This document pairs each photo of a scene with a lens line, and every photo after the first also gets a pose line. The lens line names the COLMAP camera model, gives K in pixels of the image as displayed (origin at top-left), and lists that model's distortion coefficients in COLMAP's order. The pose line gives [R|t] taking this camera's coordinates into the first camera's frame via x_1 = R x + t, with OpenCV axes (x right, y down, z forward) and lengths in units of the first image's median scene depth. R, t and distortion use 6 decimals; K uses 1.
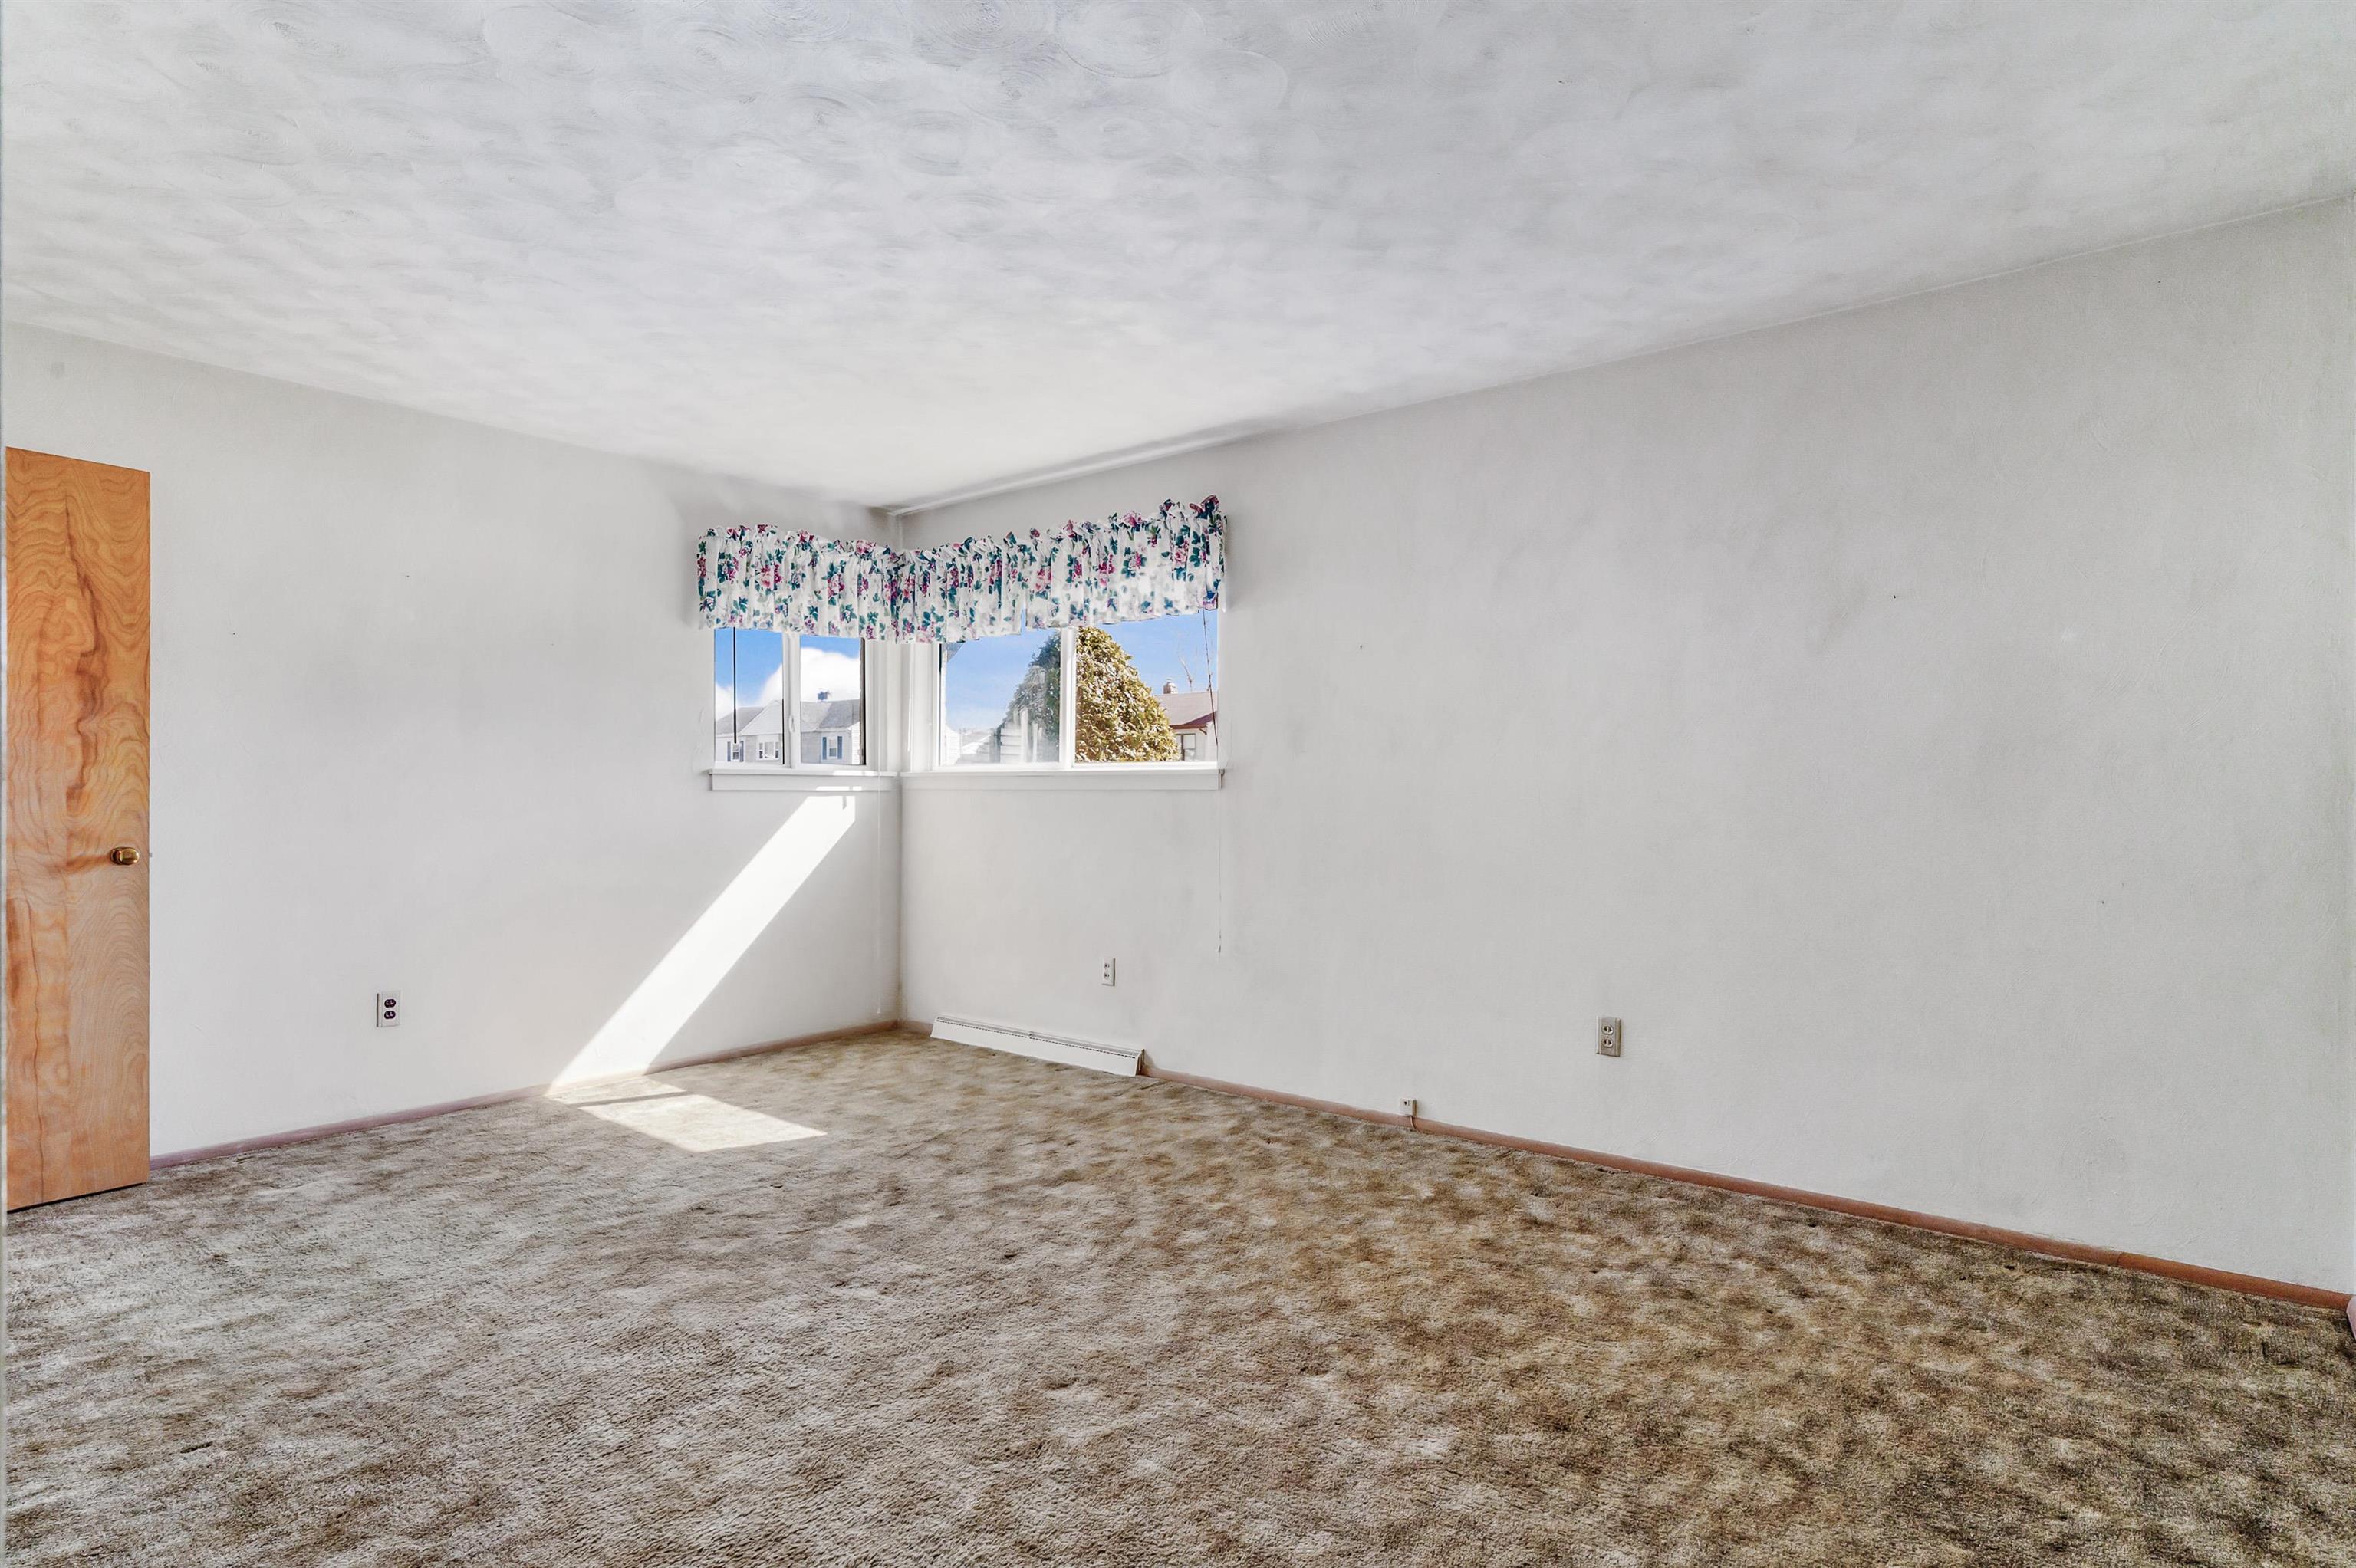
lens RADIAL K [[1197.5, 0, 1180.0], [0, 1197.5, 791.2], [0, 0, 1]] dist [-0.005560, 0.000001]
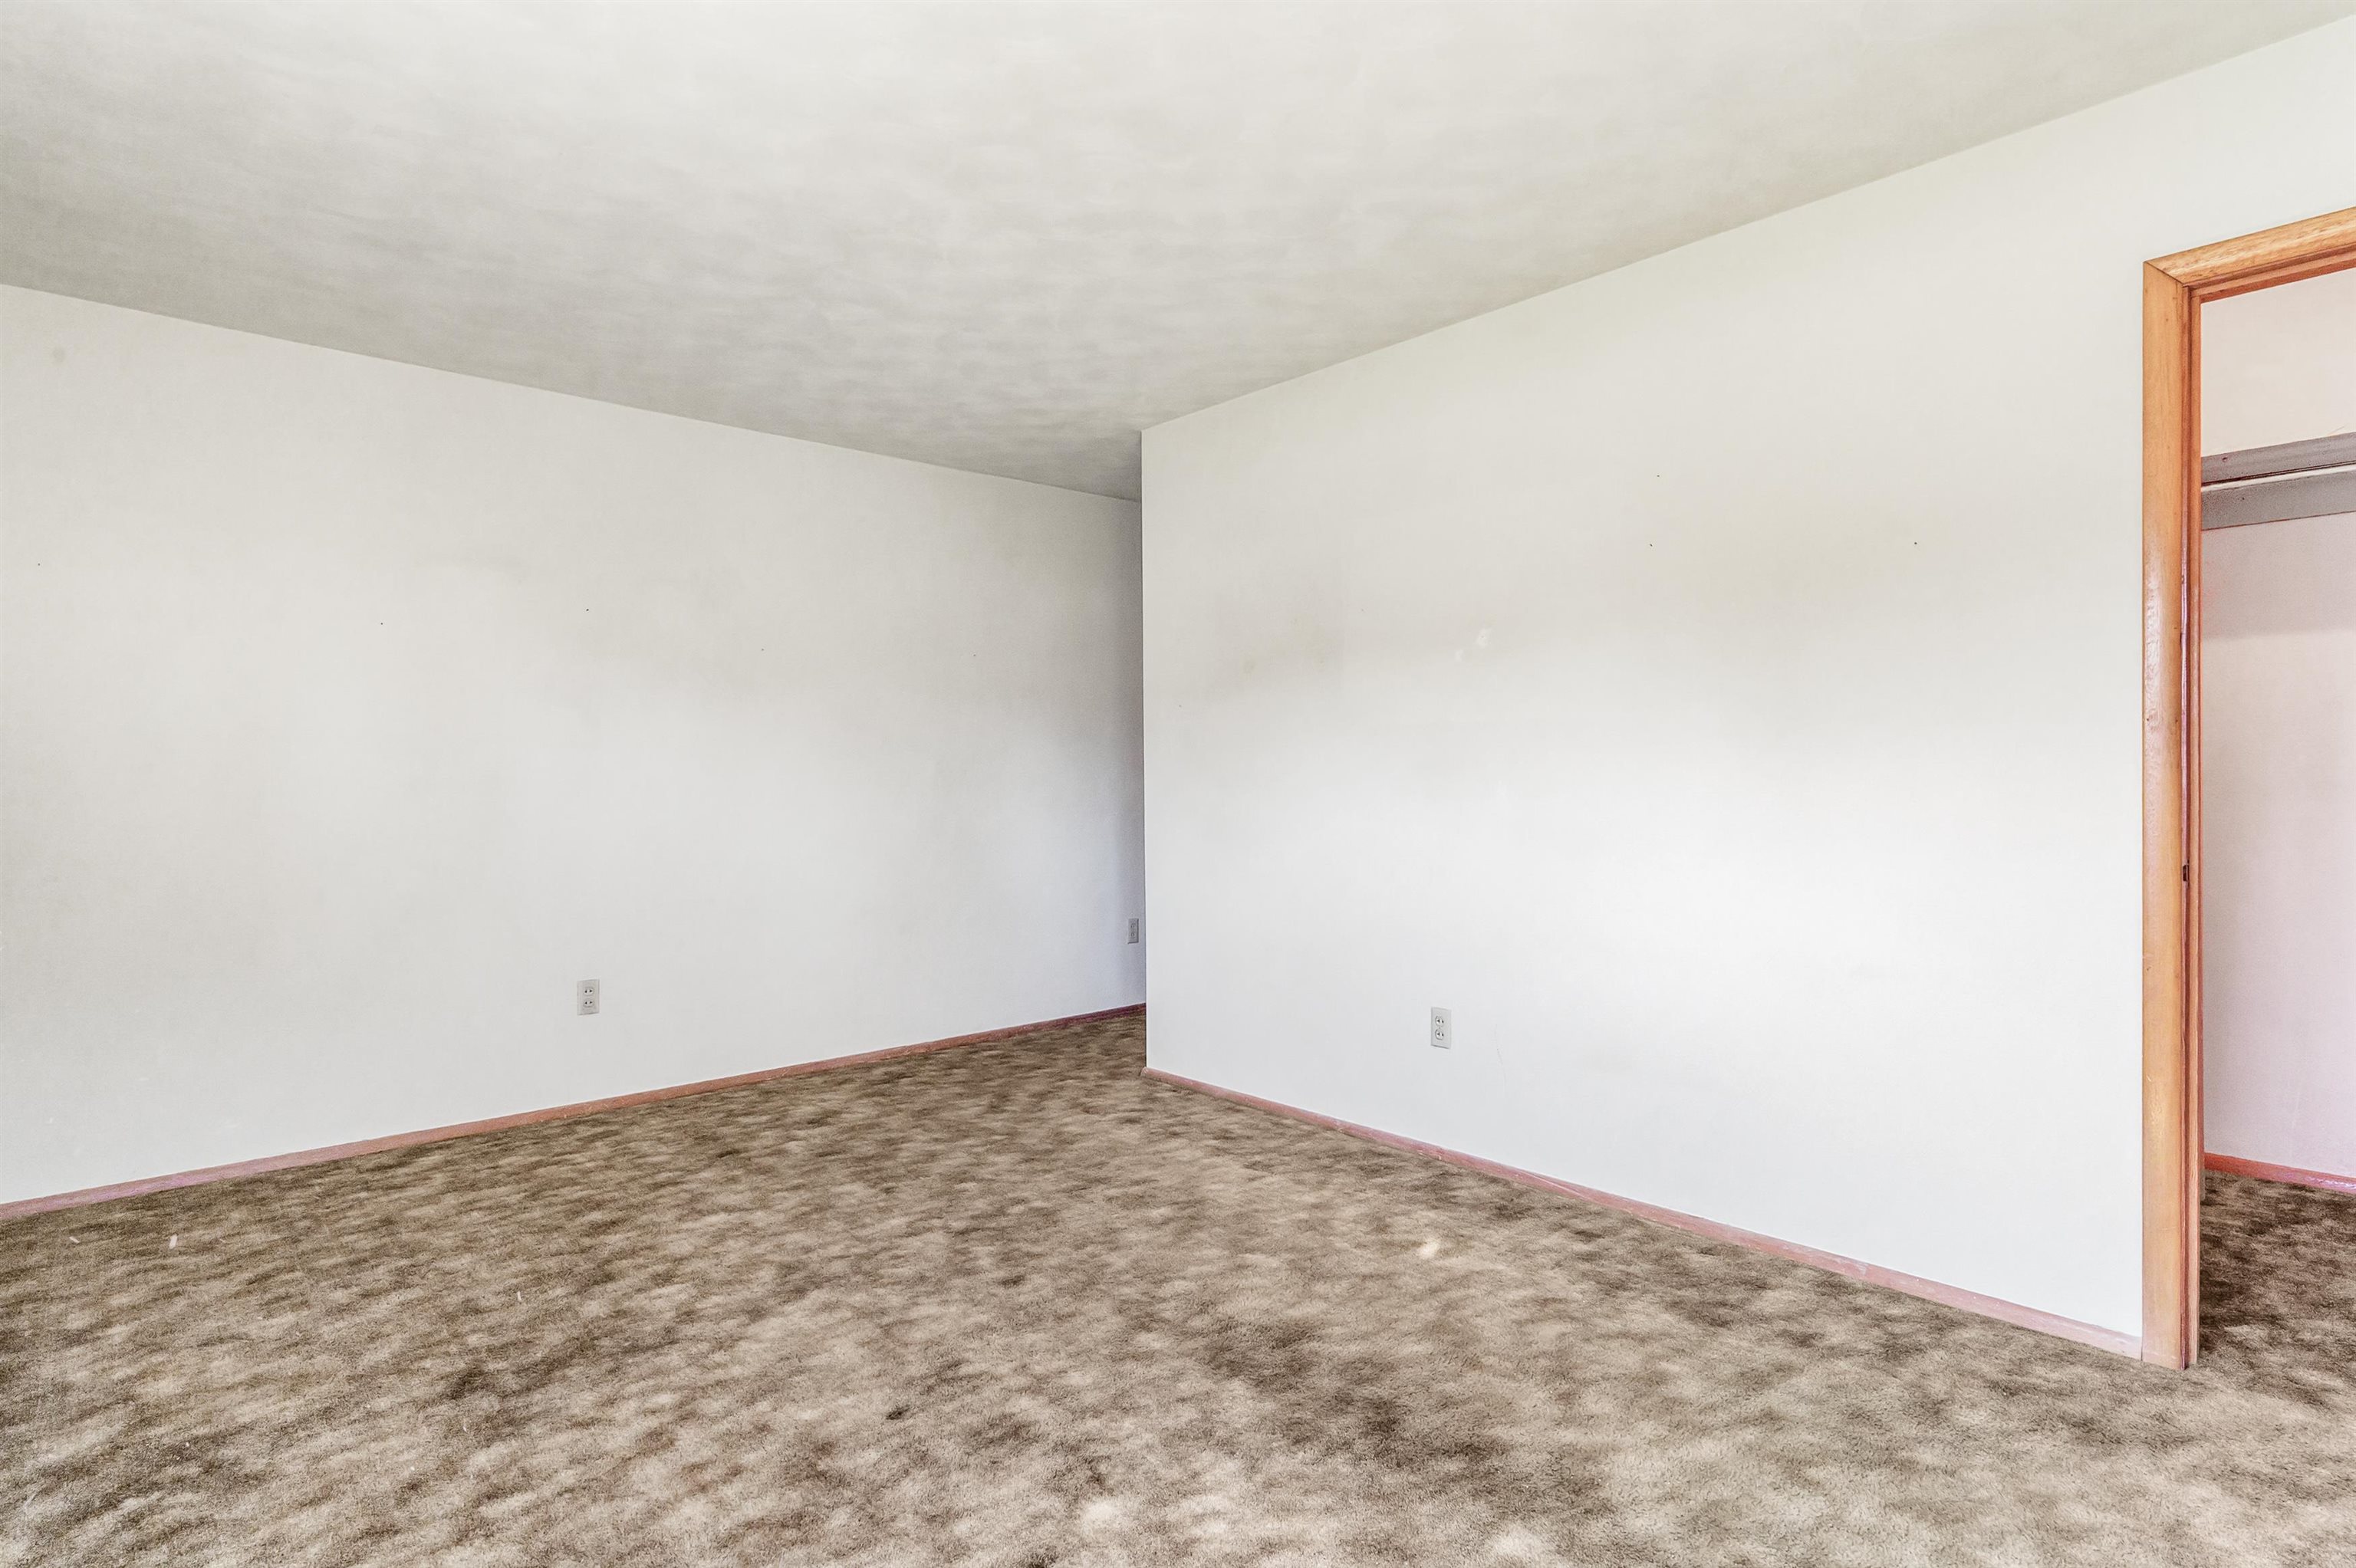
lens RADIAL K [[1197.5, 0, 1180.0], [0, 1197.5, 791.2], [0, 0, 1]] dist [-0.005560, 0.000001]
pose [[-0.987743, 0.004471, 0.156024, -0.506128], [0.006641, 0.999888, 0.013388, -0.011445], [-0.155946, 0.014260, -0.987663, 1.974393]]
